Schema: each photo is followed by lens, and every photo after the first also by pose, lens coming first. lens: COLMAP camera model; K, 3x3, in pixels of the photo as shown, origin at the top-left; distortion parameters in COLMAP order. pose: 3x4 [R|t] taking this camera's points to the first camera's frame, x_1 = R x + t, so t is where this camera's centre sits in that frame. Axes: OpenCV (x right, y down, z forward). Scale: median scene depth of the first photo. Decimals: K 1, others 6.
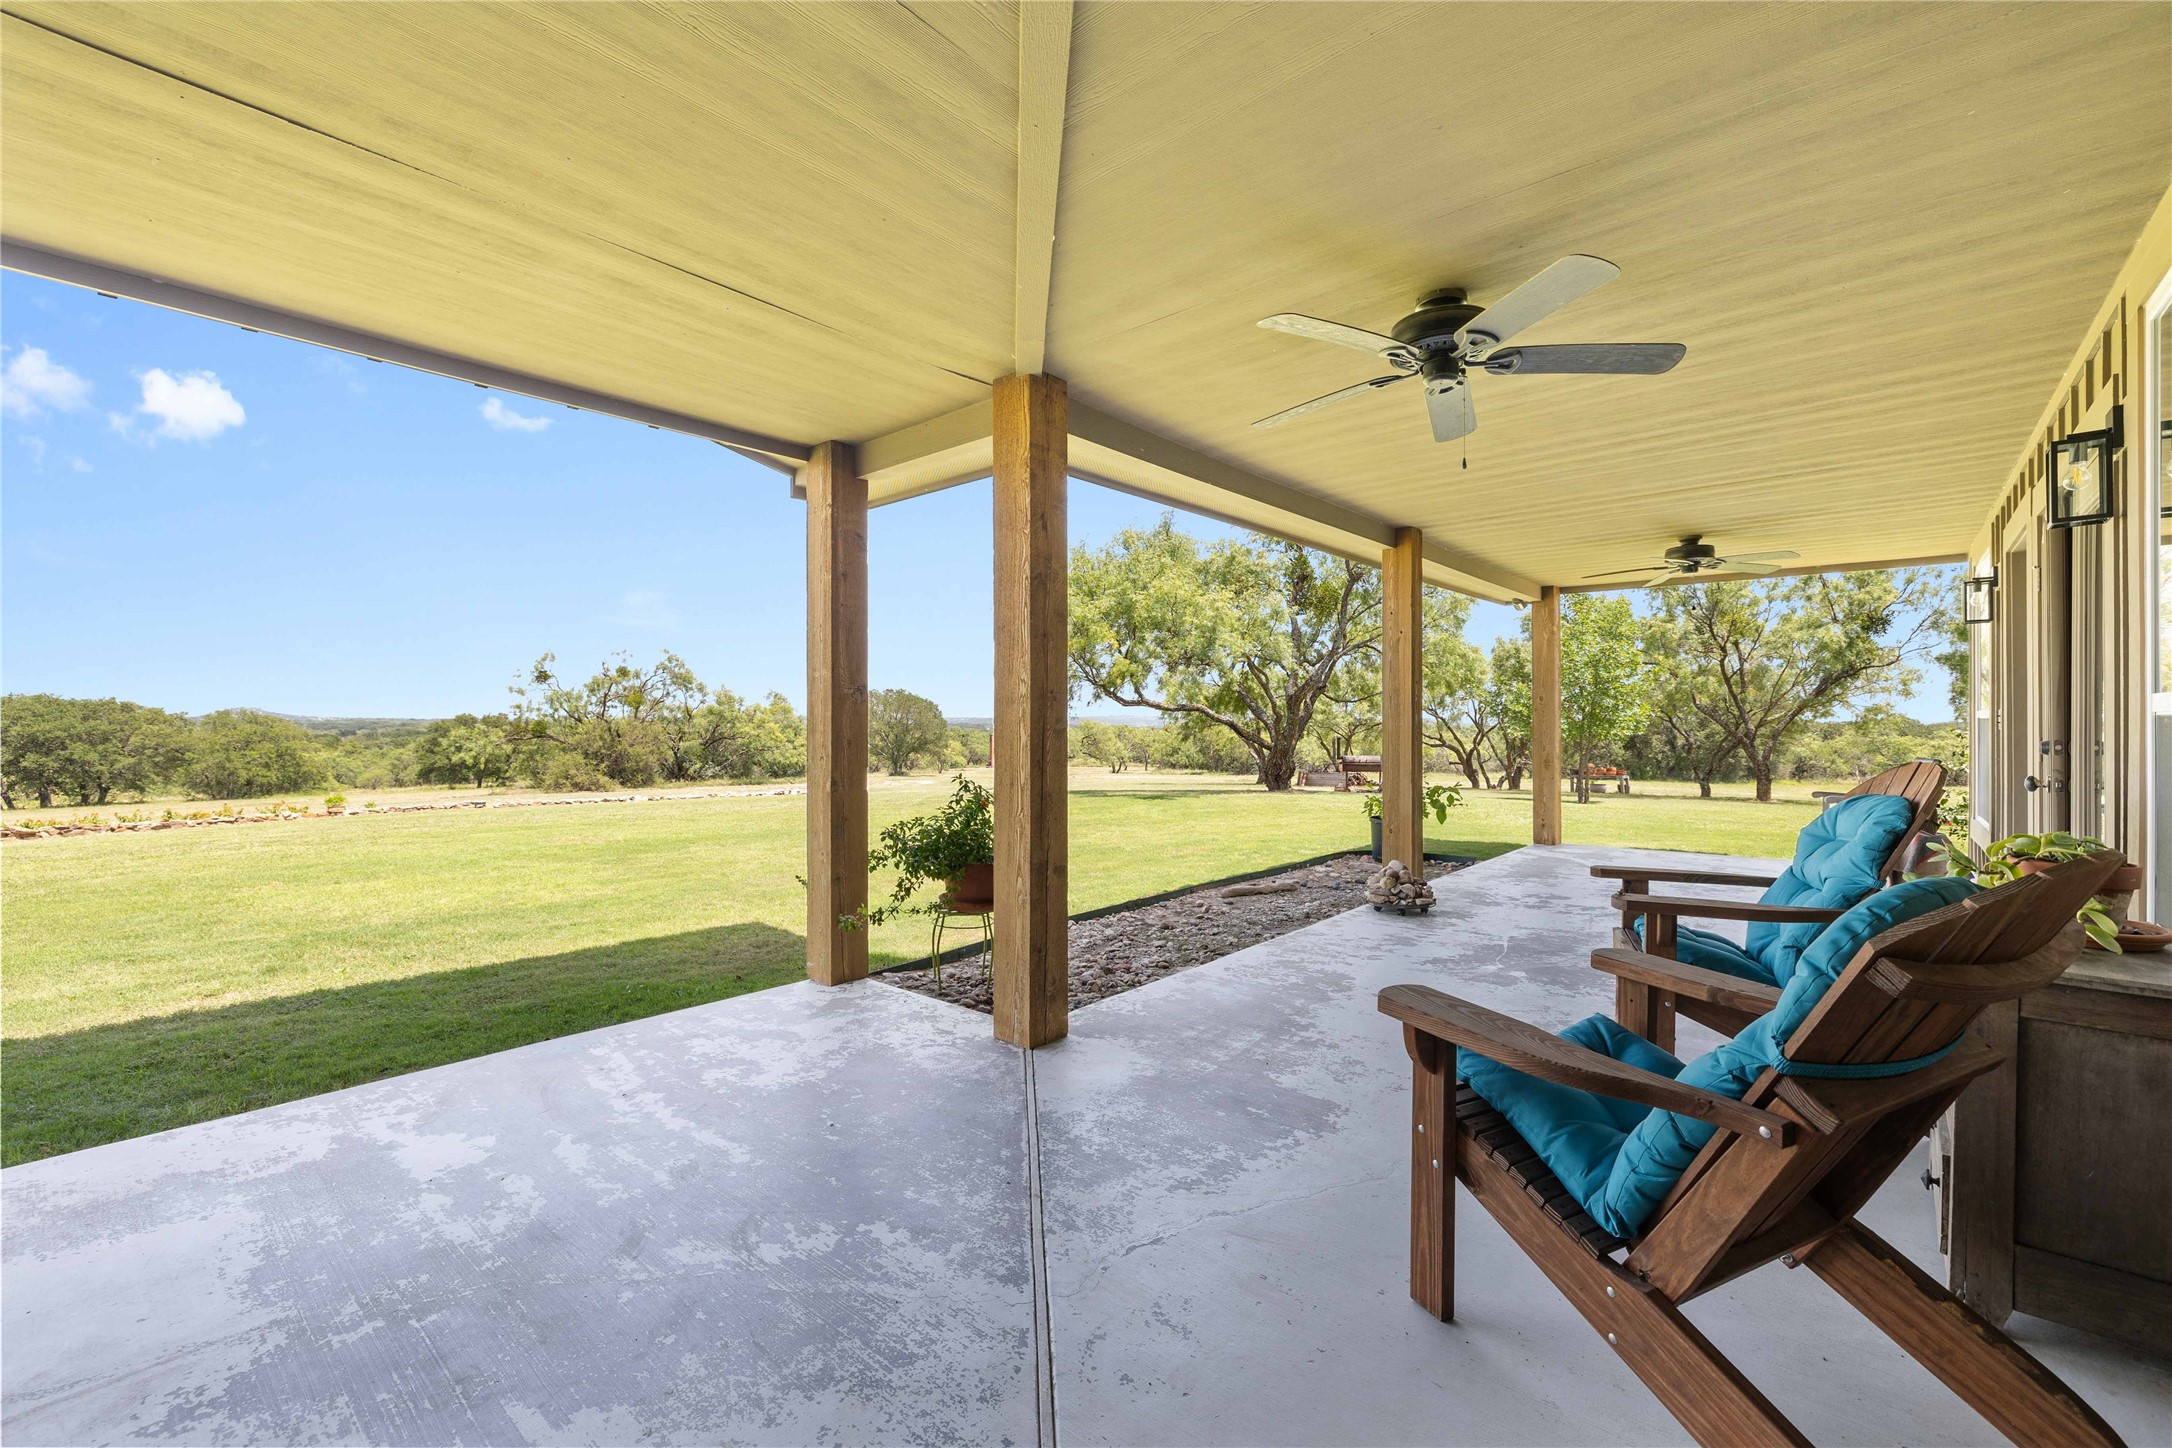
lens RADIAL K [[924.4, 0, 1086.2], [0, 924.4, 724.8], [0, 0, 1]] dist [-0.000705, -0.000004]
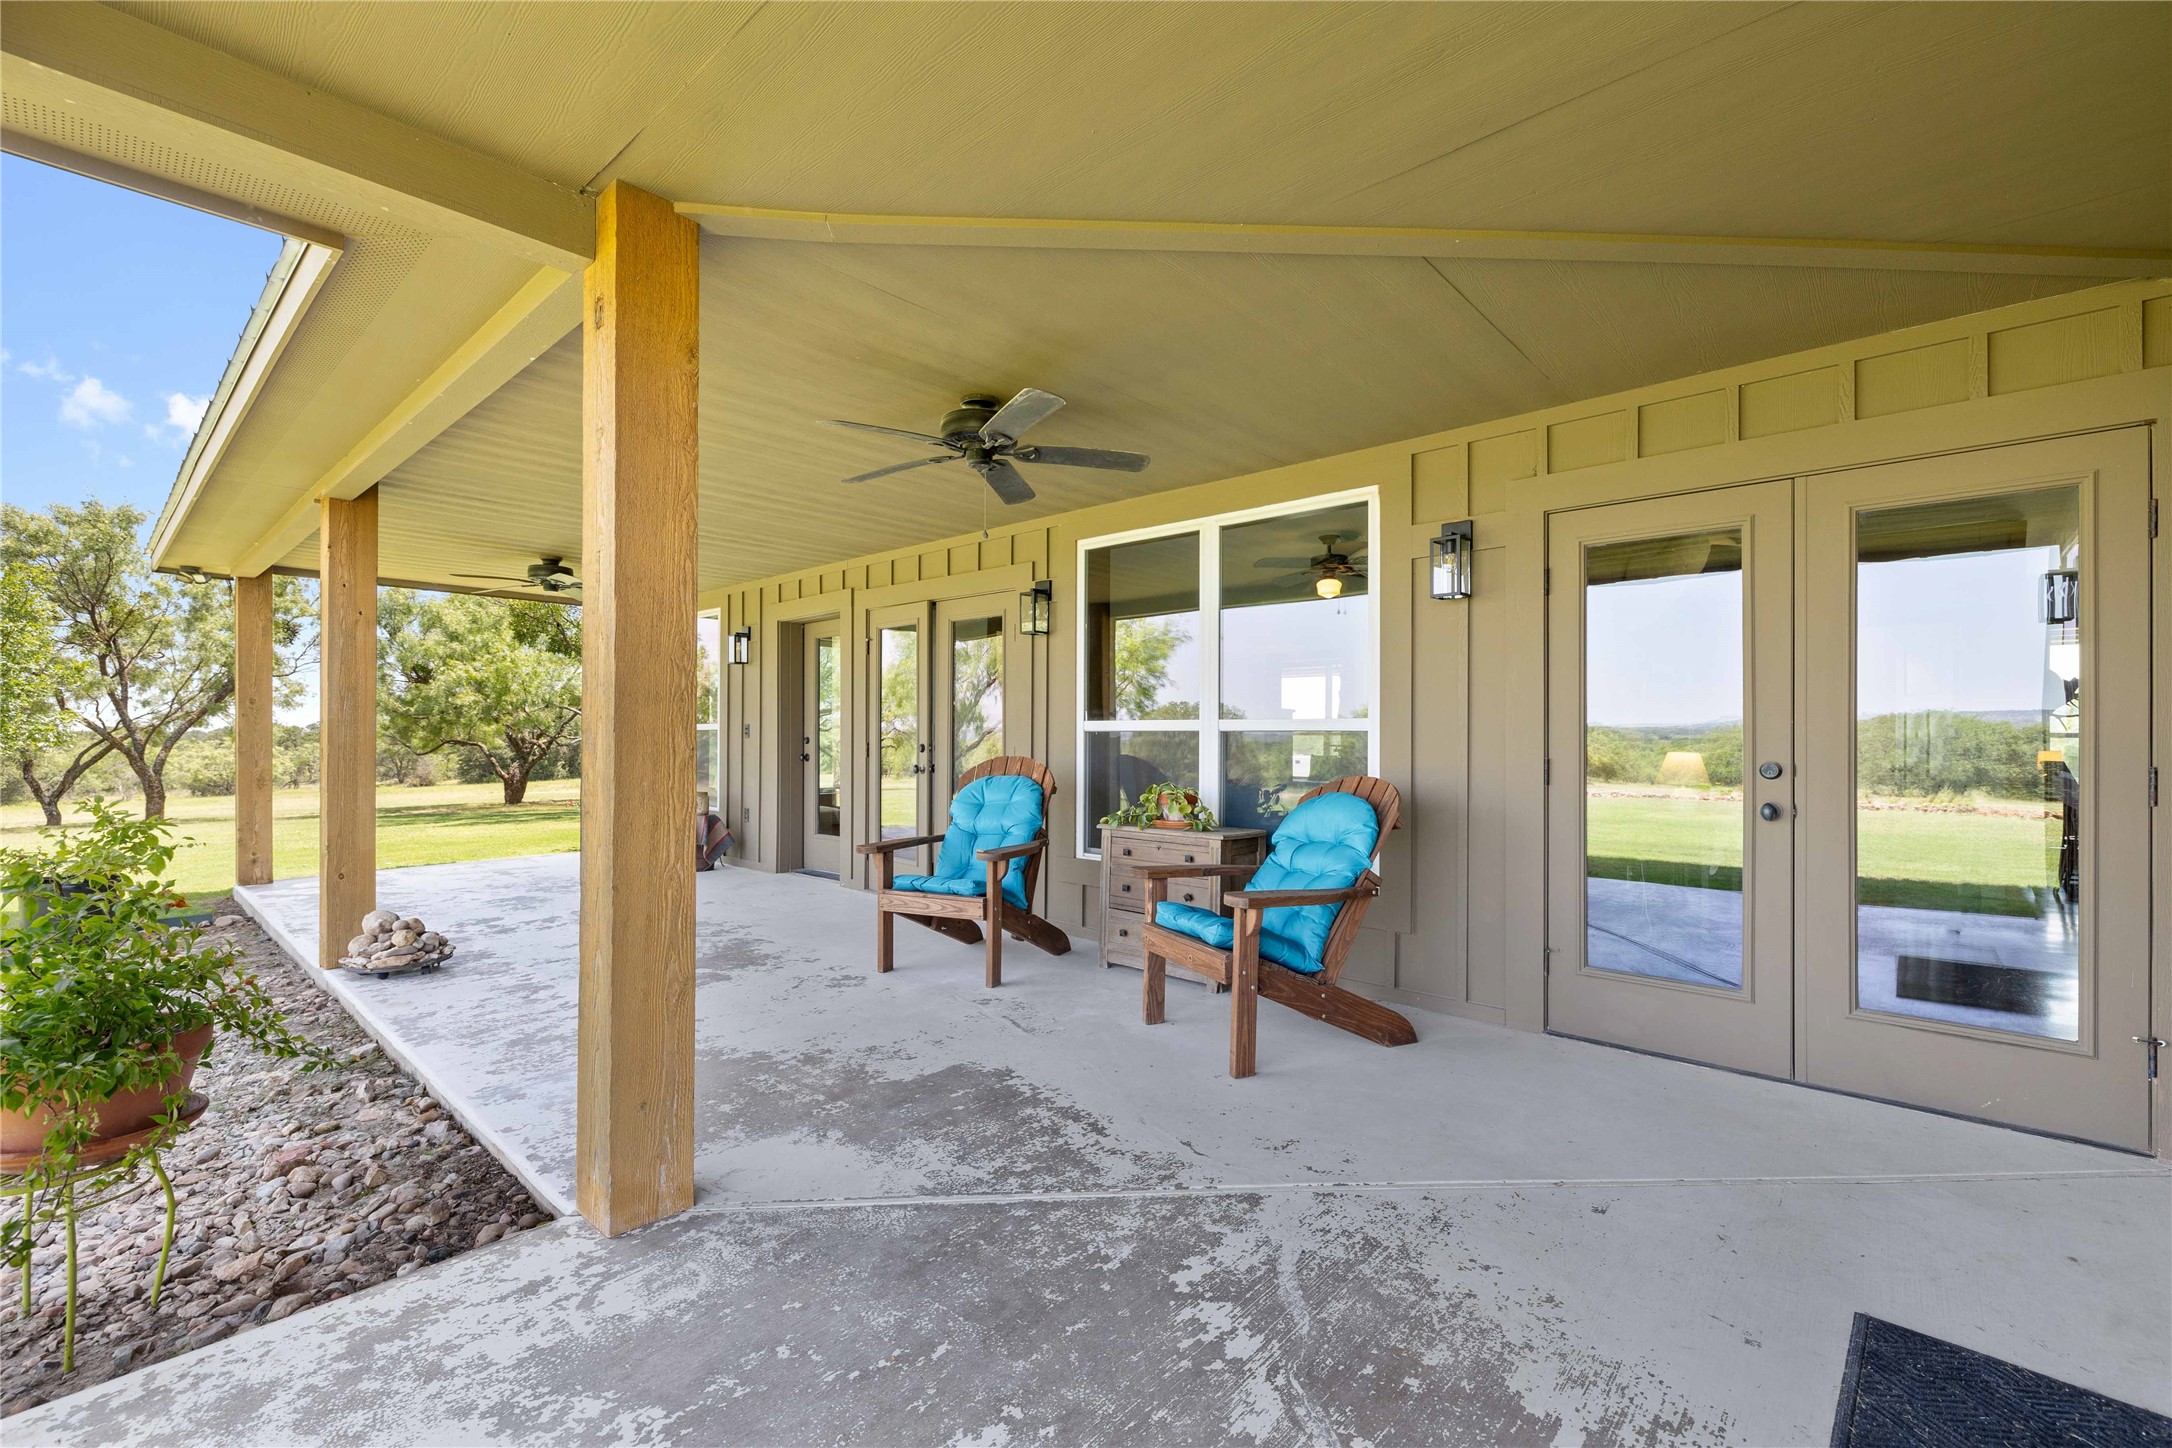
lens RADIAL K [[924.4, 0, 1086.9], [0, 924.4, 728.7], [0, 0, 1]] dist [-0.000705, -0.000004]
pose [[0.020518, 0.006870, 0.999766, -0.747469], [-0.001272, 0.999976, -0.006845, 0.000110], [-0.999789, -0.001132, 0.020527, 0.696275]]
